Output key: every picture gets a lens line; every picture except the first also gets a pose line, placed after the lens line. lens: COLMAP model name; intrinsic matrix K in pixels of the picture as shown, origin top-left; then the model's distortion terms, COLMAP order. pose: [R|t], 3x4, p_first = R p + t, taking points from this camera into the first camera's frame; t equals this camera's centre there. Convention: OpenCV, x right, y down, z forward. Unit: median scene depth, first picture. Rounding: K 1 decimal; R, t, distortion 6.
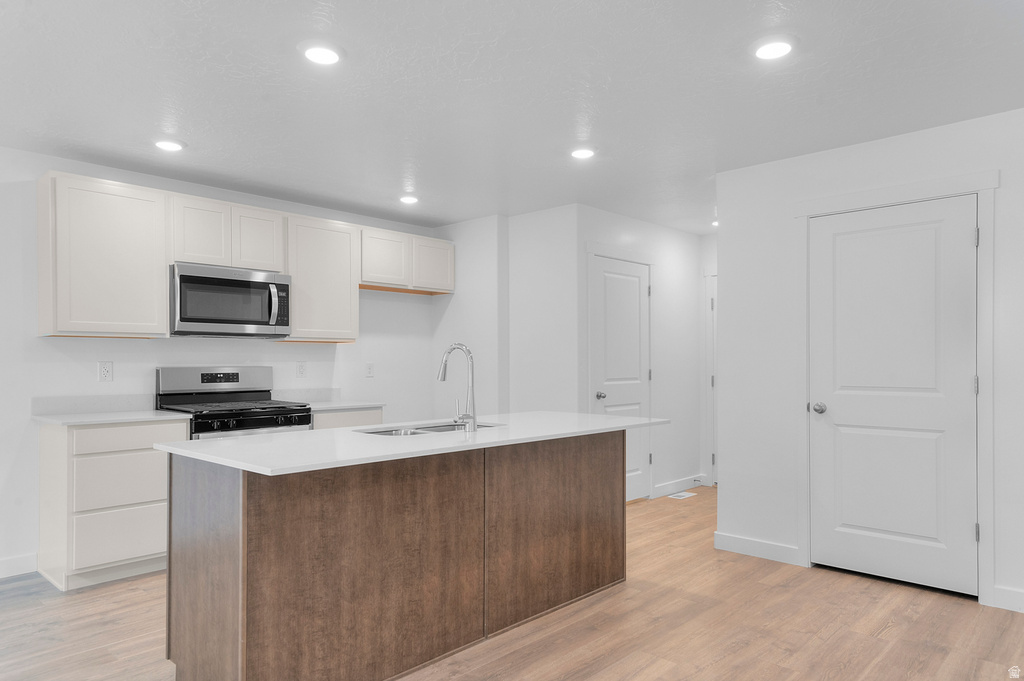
lens RADIAL K [[670.7, 0, 517.4], [0, 670.7, 357.0], [0, 0, 1]] dist [0.028792, -0.001615]
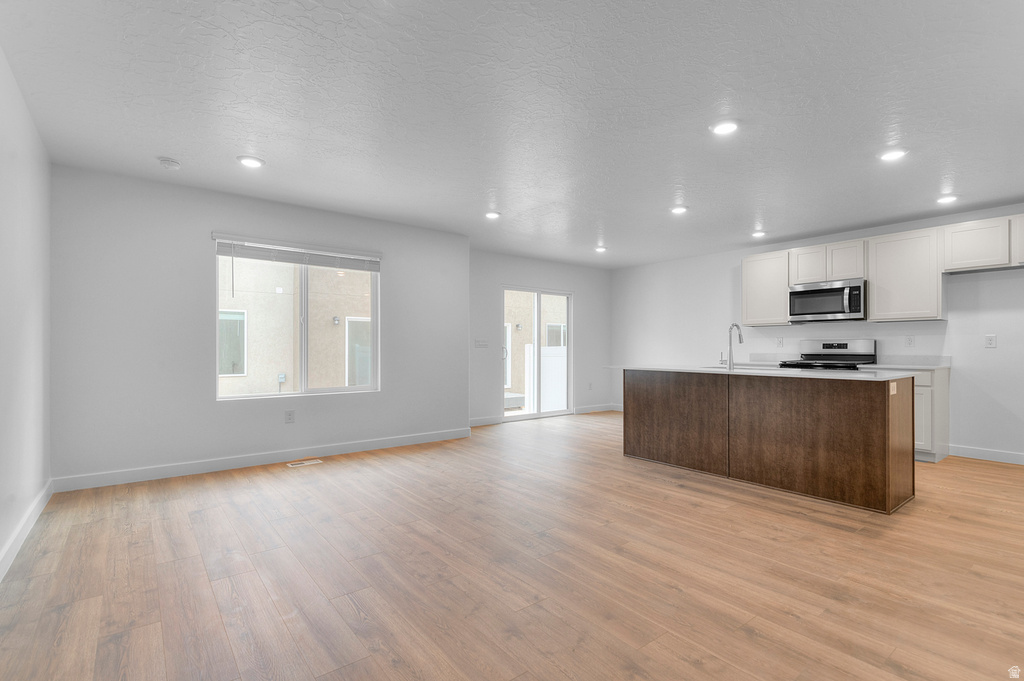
lens RADIAL K [[493.1, 0, 513.6], [0, 493.1, 344.8], [0, 0, 1]] dist [0.010036, -0.003471]
pose [[-0.165113, -0.005025, -0.986262, 1.338238], [0.005866, 0.999964, -0.006077, 0.044199], [0.986257, -0.006789, -0.165078, 0.596600]]
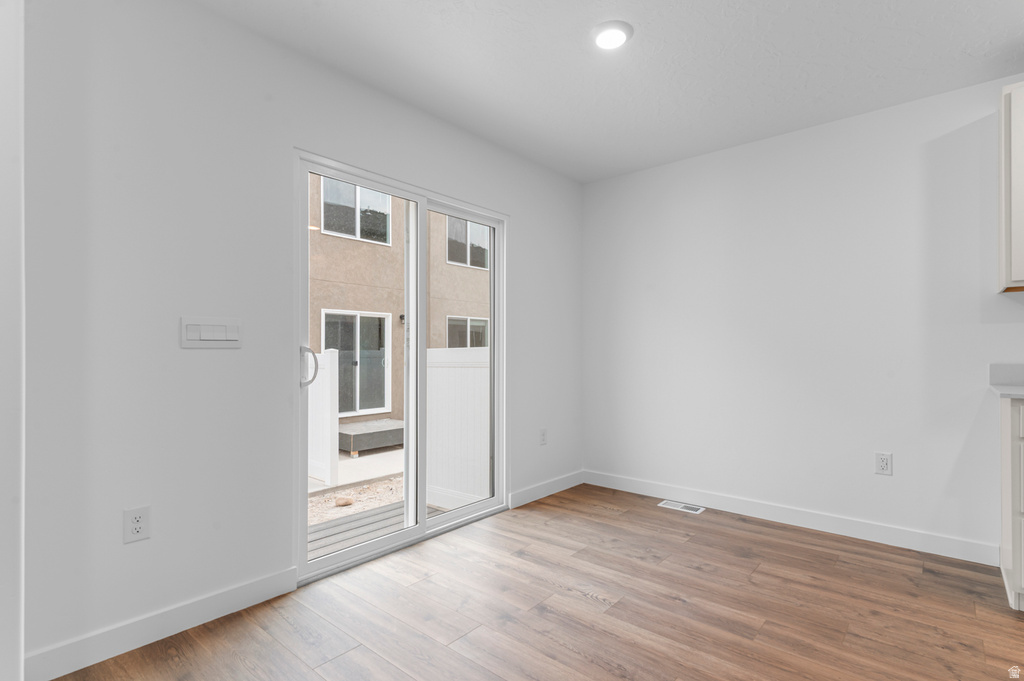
lens RADIAL K [[493.1, 0, 512.3], [0, 493.1, 346.4], [0, 0, 1]] dist [0.010036, -0.003471]
pose [[0.029857, -0.007468, -0.999526, -0.124434], [0.008725, 0.999936, -0.007211, 0.045680], [0.999516, -0.008506, 0.029920, 0.464457]]
